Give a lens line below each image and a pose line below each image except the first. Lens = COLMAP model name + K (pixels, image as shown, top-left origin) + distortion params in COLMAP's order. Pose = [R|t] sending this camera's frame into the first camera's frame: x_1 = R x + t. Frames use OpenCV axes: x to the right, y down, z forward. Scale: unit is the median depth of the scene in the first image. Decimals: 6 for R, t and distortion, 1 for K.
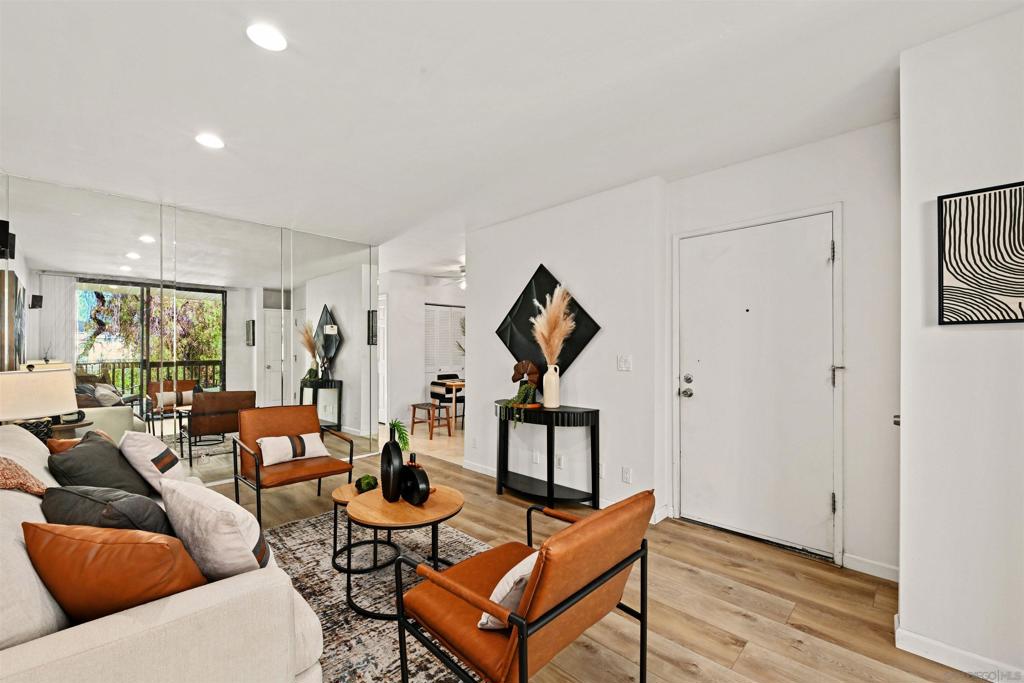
lens RADIAL K [[414.9, 0, 515.9], [0, 414.9, 352.6], [0, 0, 1]] dist [0.001622, 0.000406]
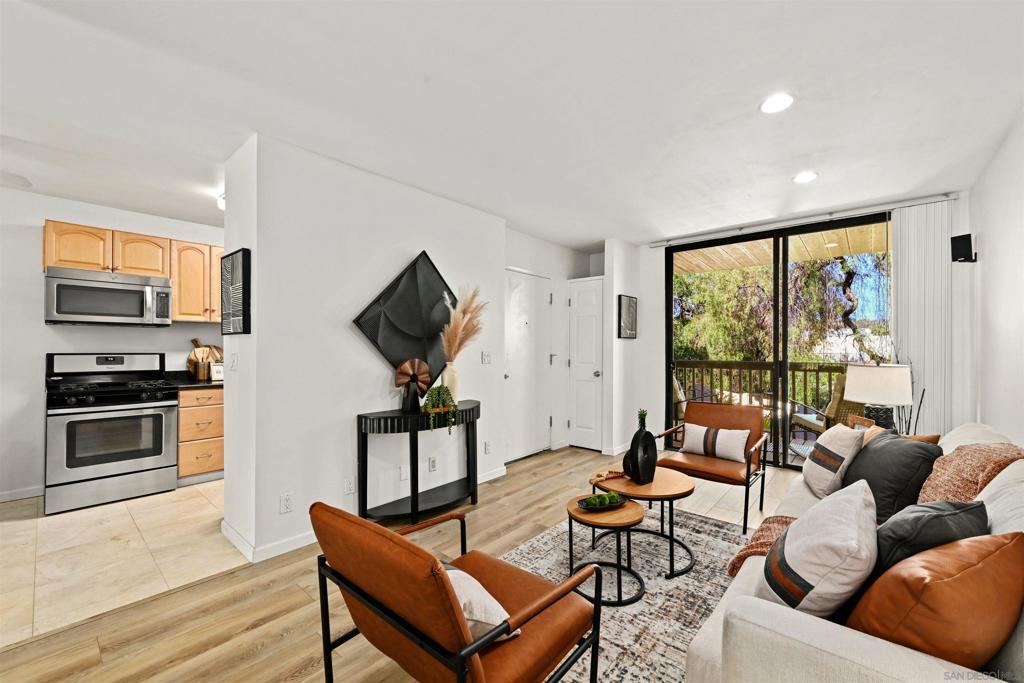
lens RADIAL K [[410.8, 0, 514.3], [0, 410.8, 346.7], [0, 0, 1]] dist [-0.000735, 0.000068]
pose [[-0.051941, 0.001547, 0.998649, -0.960020], [0.006998, 0.999975, -0.001185, -0.003737], [-0.998626, 0.006927, -0.051950, 0.982190]]
